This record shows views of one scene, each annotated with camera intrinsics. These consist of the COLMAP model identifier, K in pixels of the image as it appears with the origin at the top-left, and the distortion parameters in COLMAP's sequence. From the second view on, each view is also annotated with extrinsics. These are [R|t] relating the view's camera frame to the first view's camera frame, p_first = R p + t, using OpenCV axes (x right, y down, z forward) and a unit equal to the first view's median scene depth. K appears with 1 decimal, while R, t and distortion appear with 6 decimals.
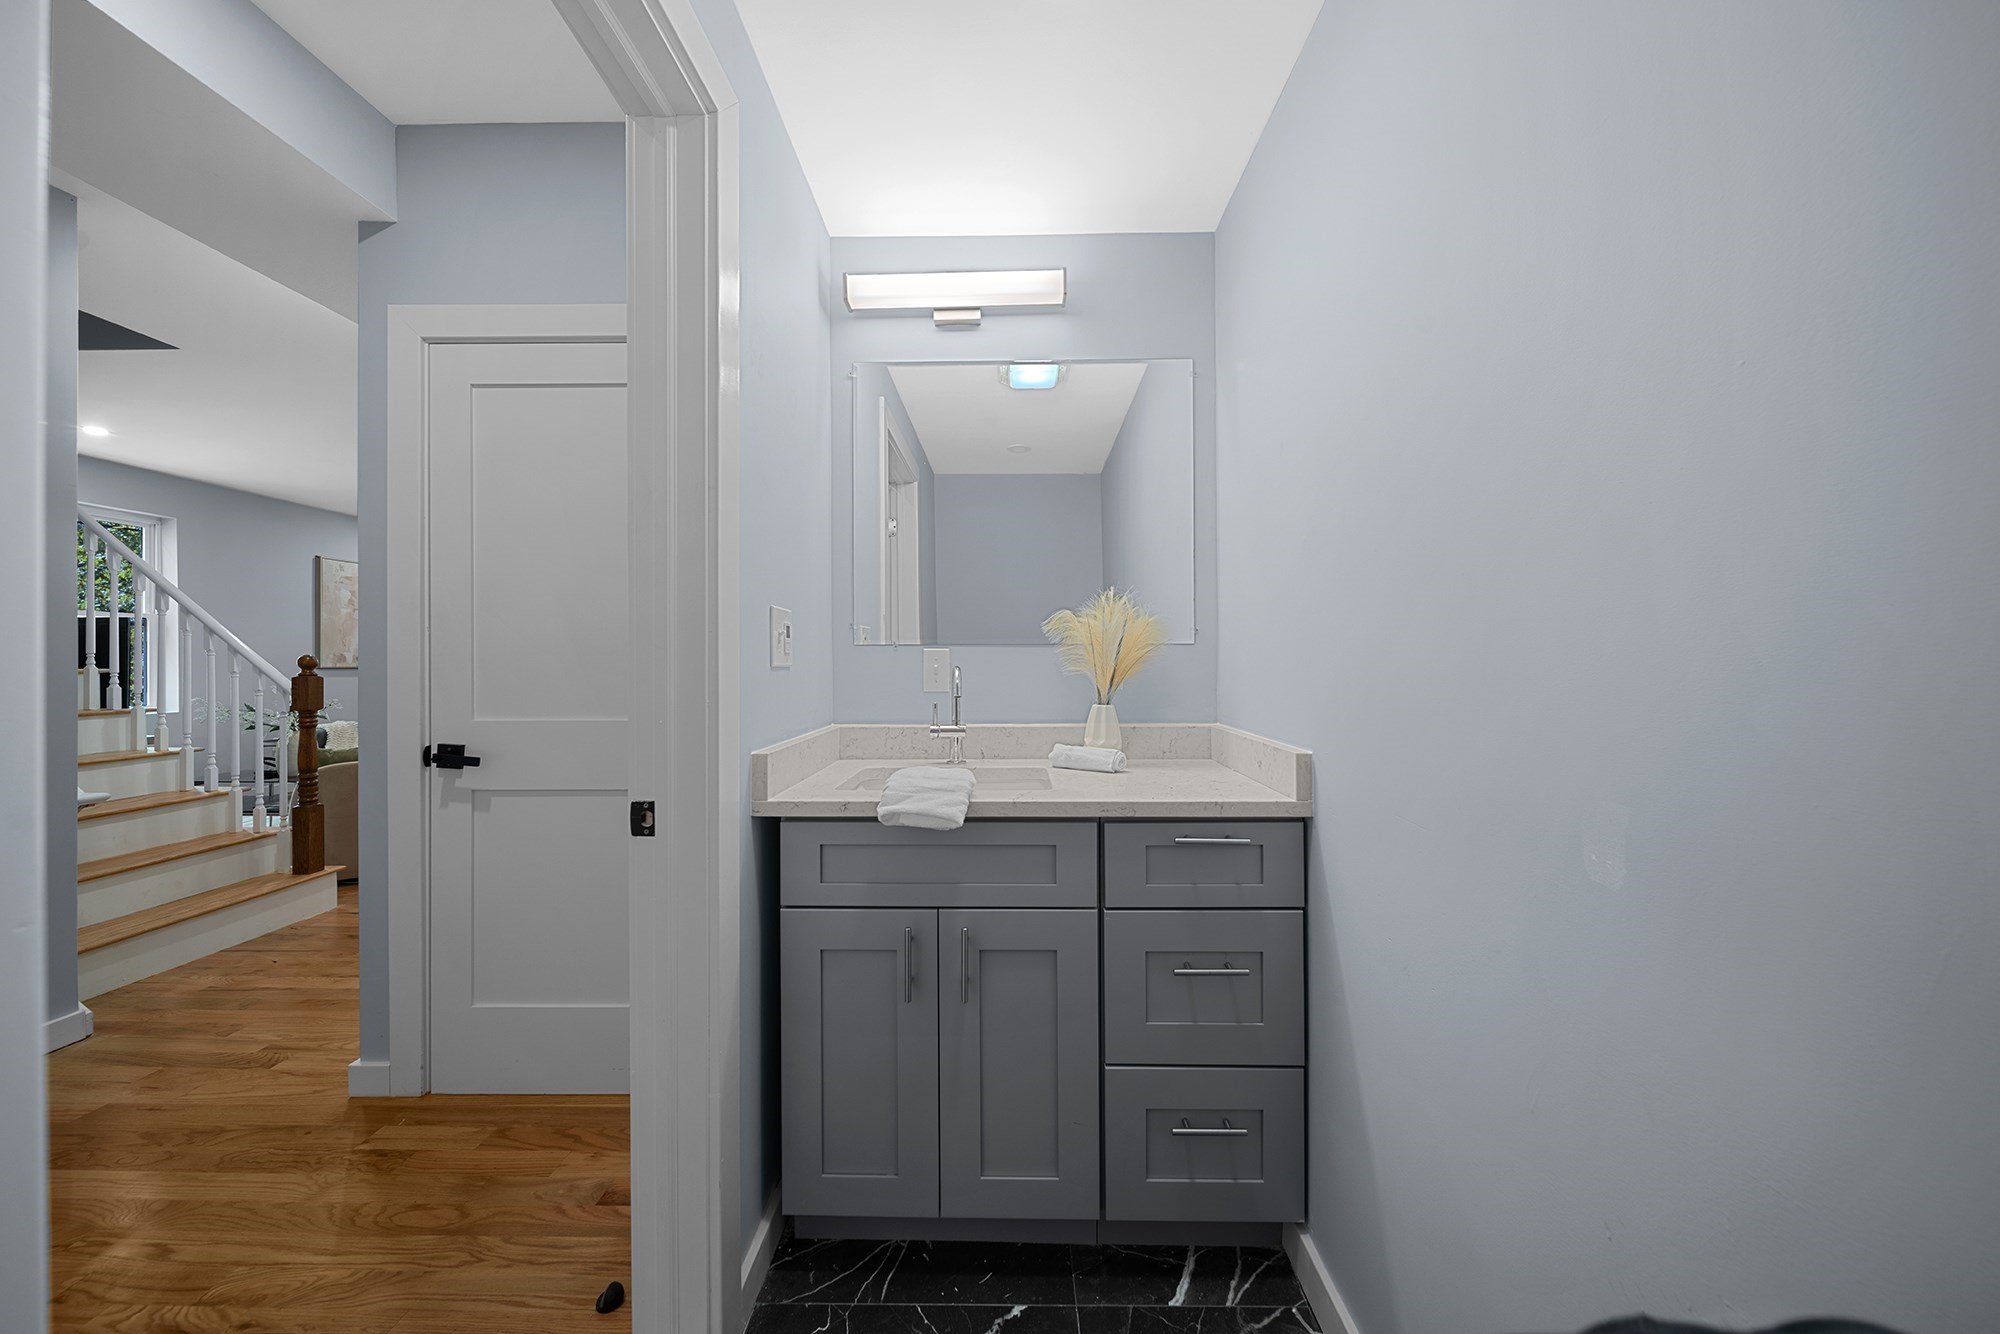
lens RADIAL K [[708.8, 0, 995.9], [0, 708.8, 665.2], [0, 0, 1]] dist [-0.001072, -0.000148]
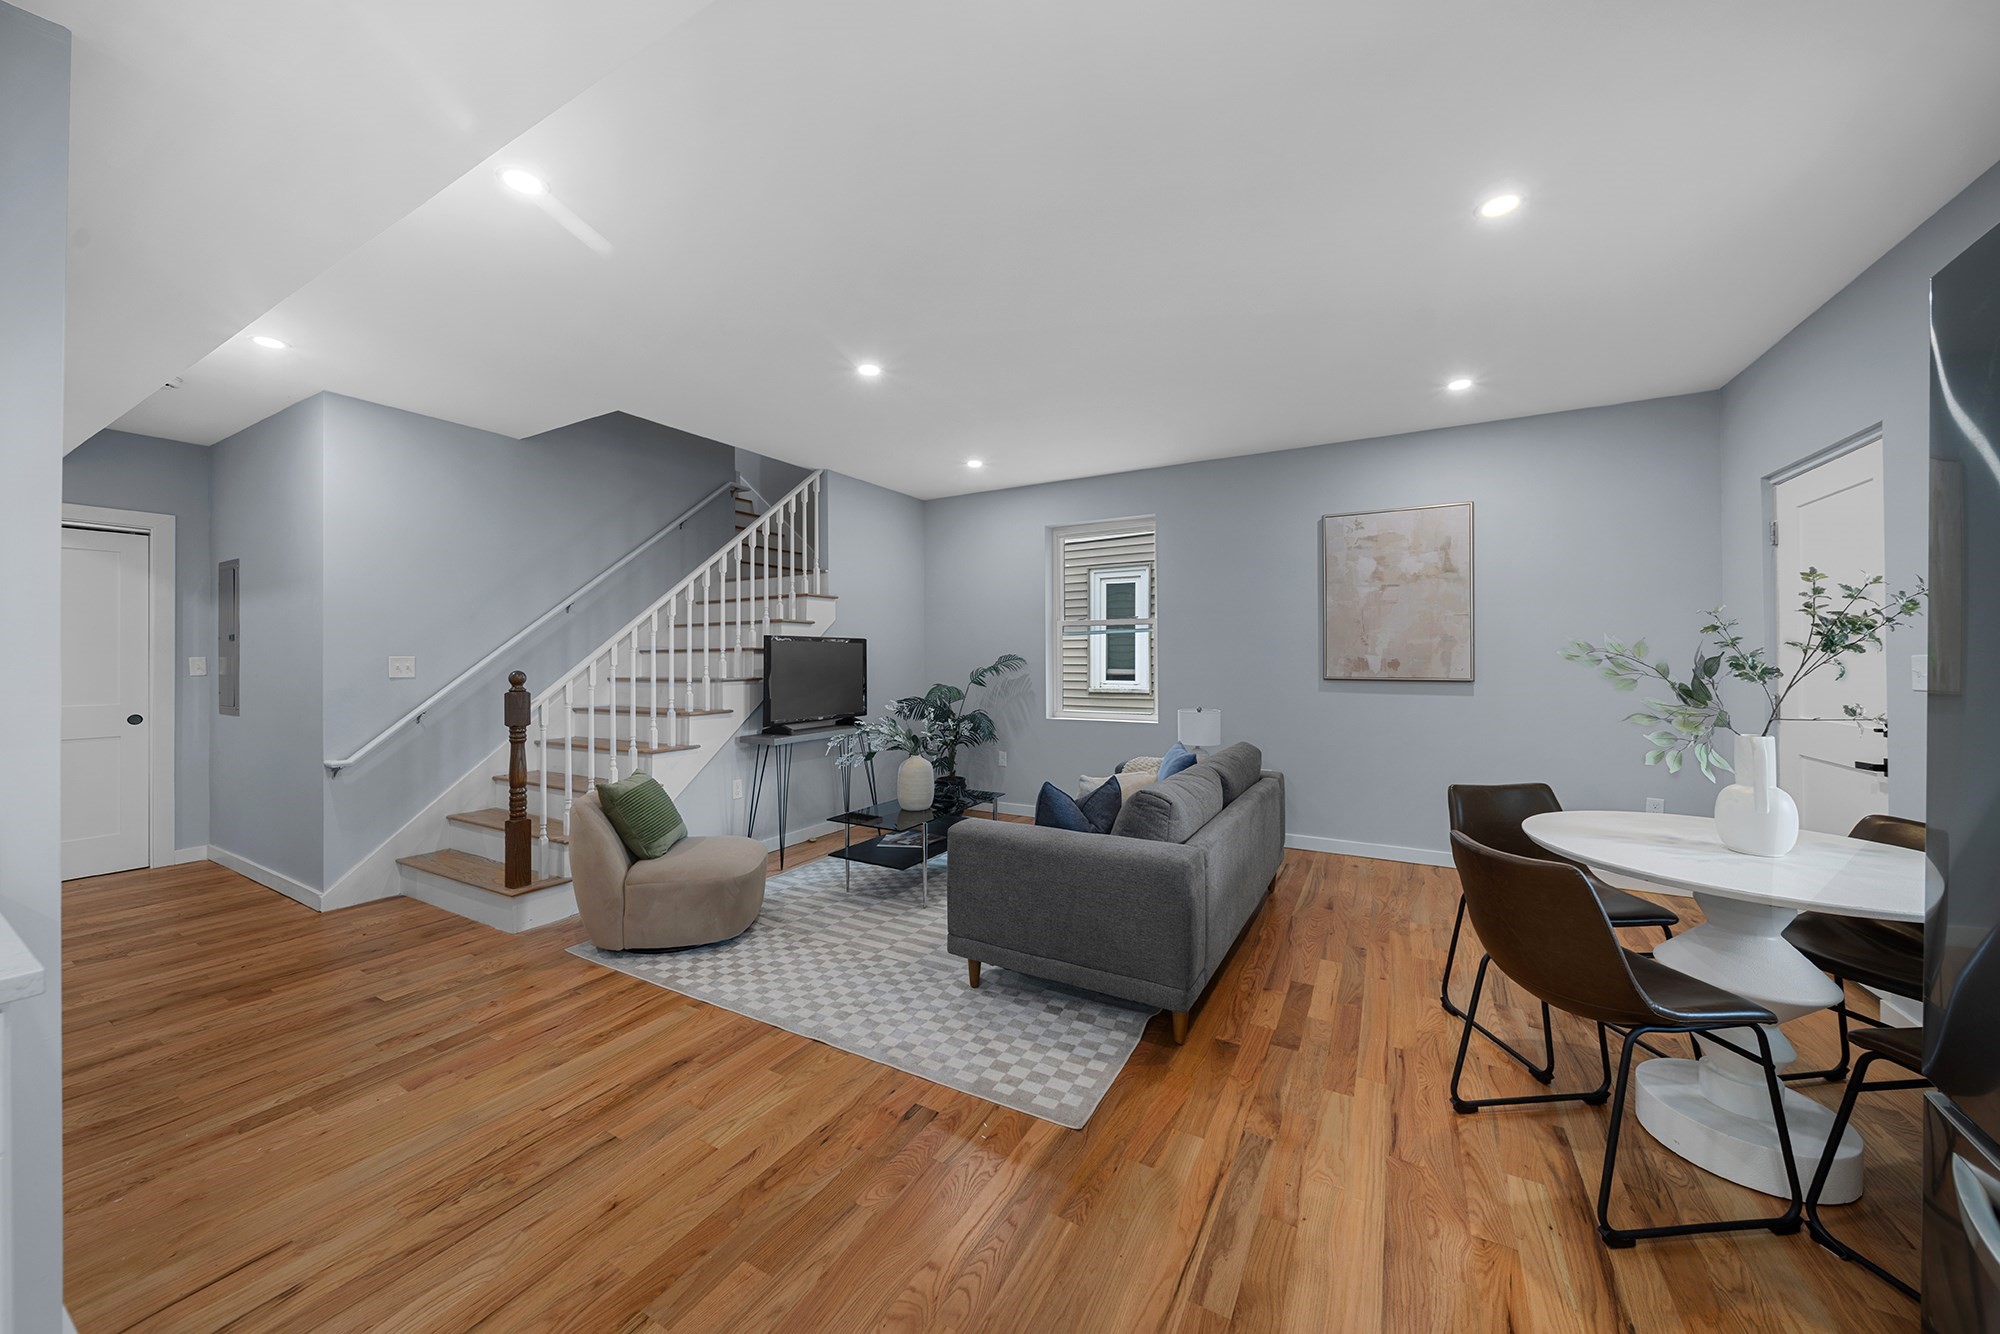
lens RADIAL K [[699.8, 0, 997.4], [0, 699.8, 649.1], [0, 0, 1]] dist [0.000019, -0.000197]
pose [[-0.476203, -0.006667, -0.879310, -0.408390], [0.001367, 0.999964, -0.008323, -0.037610], [0.879335, -0.005166, -0.476177, 2.065713]]
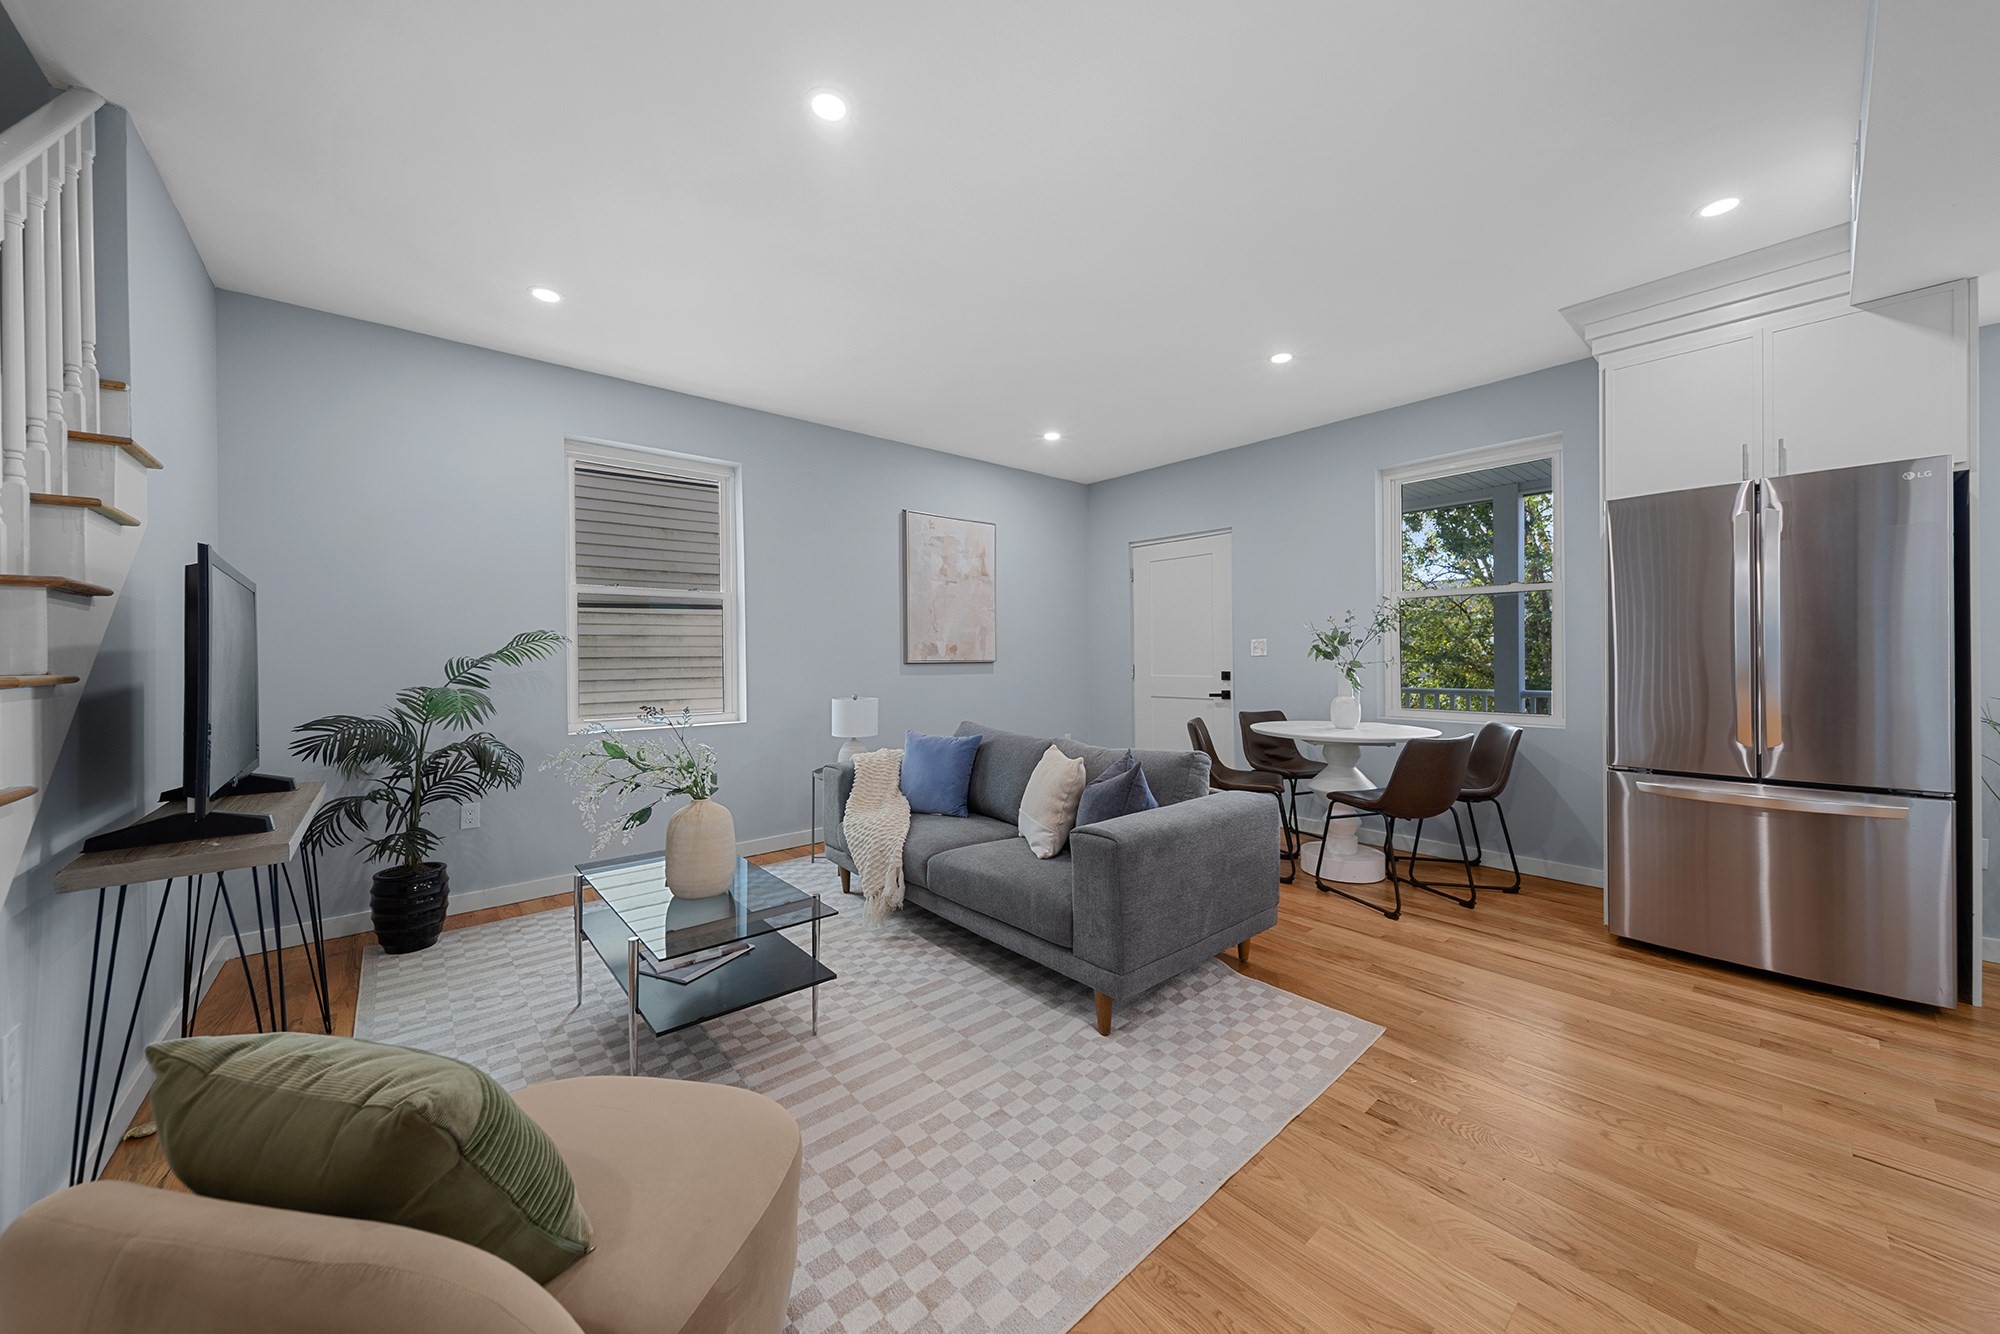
lens RADIAL K [[702.9, 0, 1004.6], [0, 702.9, 657.6], [0, 0, 1]] dist [0.001884, -0.000085]
pose [[0.672827, -0.001112, -0.739799, -0.689716], [0.003792, 0.999991, 0.001946, -0.003845], [0.739790, -0.004114, 0.672826, 1.157553]]
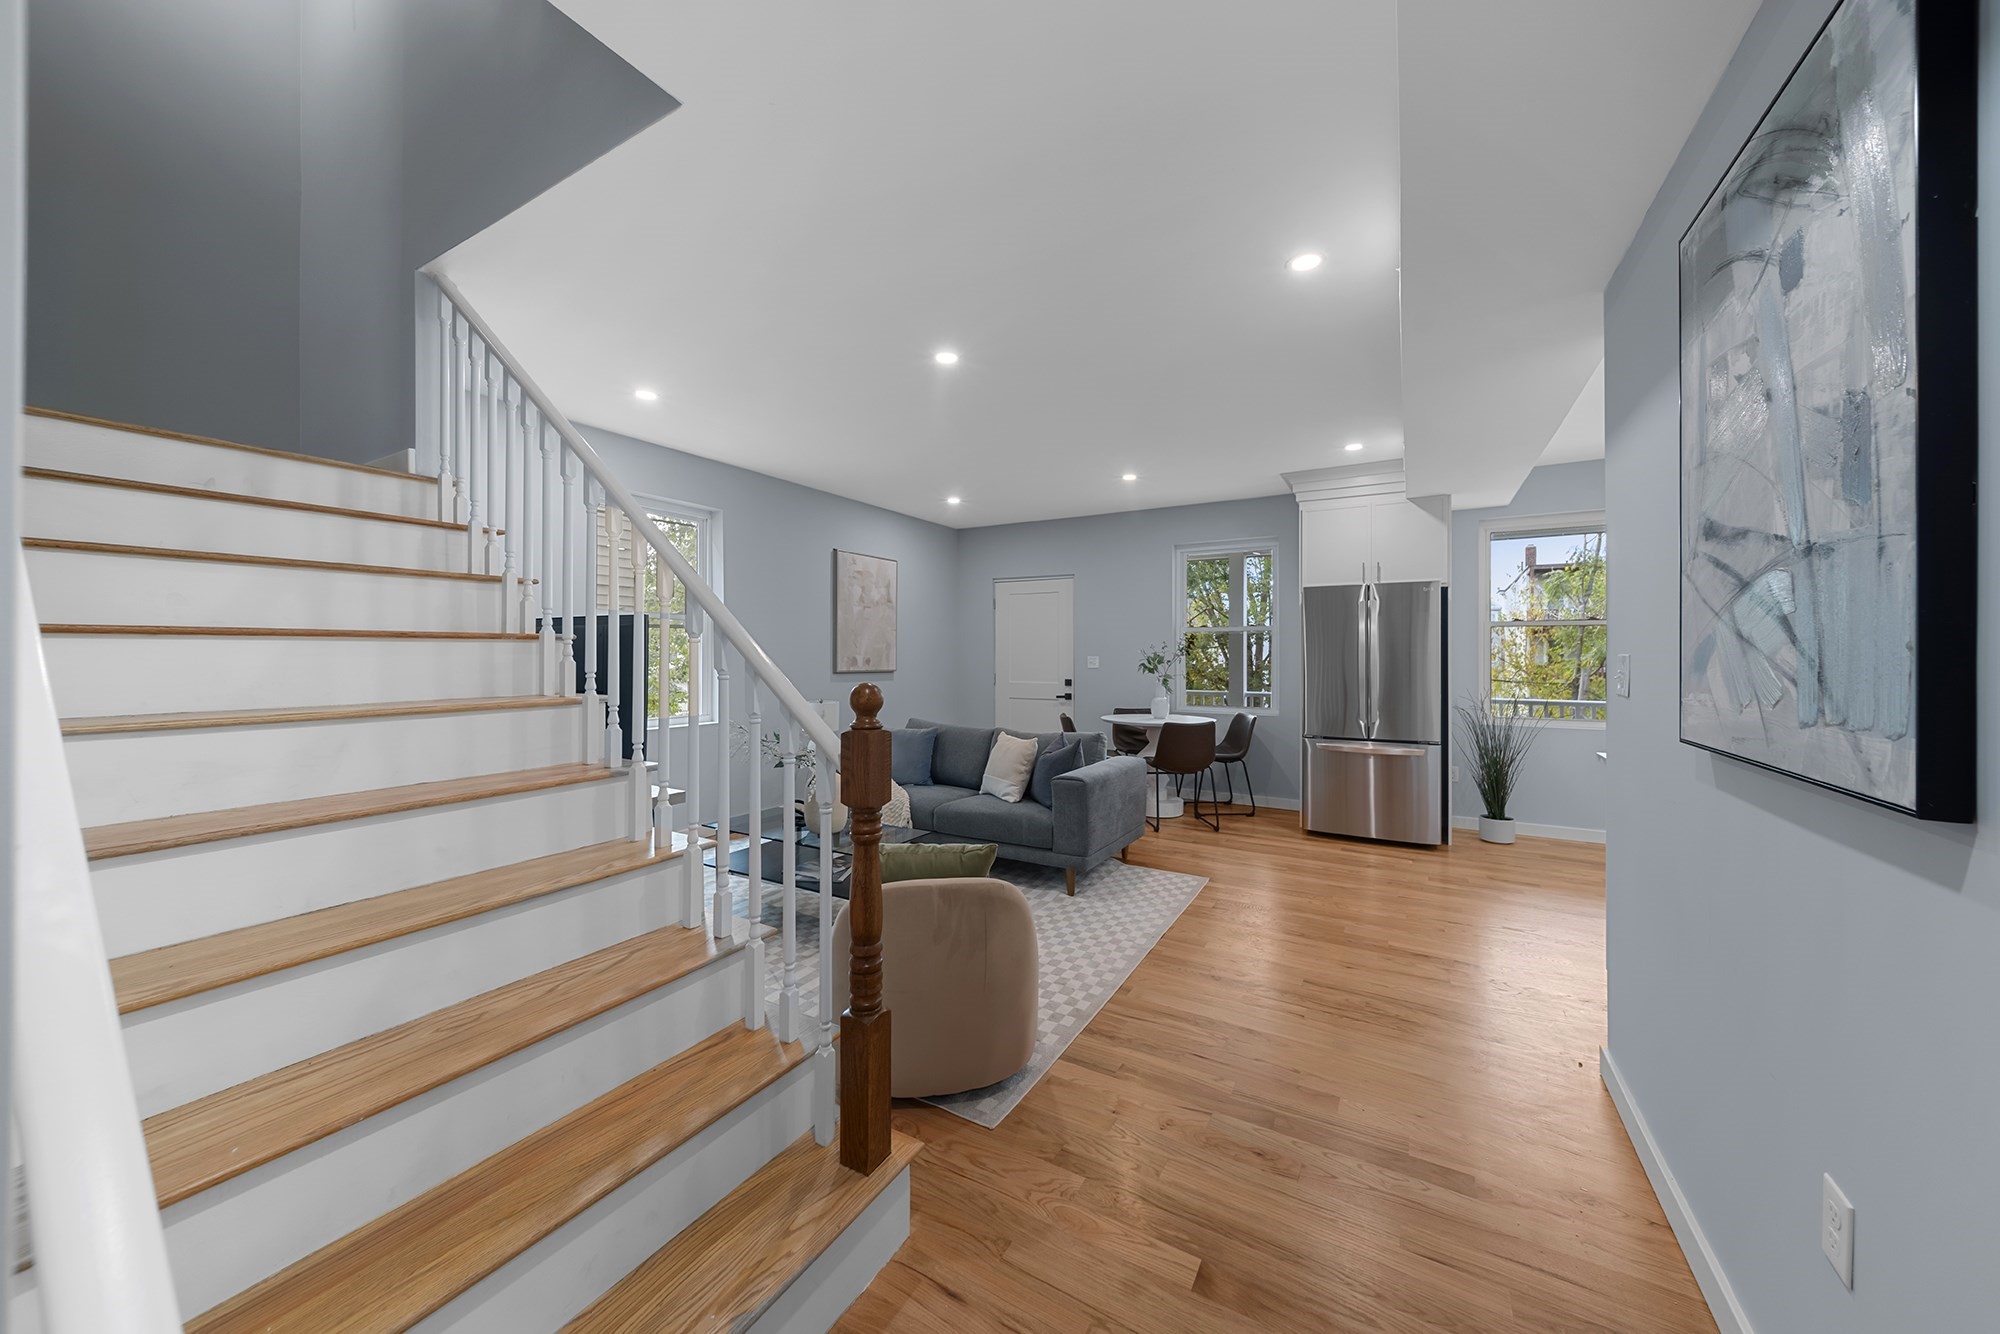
lens RADIAL K [[696.8, 0, 1000.8], [0, 696.8, 654.9], [0, 0, 1]] dist [-0.000688, -0.000394]
pose [[0.874312, 0.003426, -0.485352, -0.670439], [-0.006273, 0.999971, -0.004241, -0.031334], [0.485323, 0.006753, 0.874309, 0.640652]]
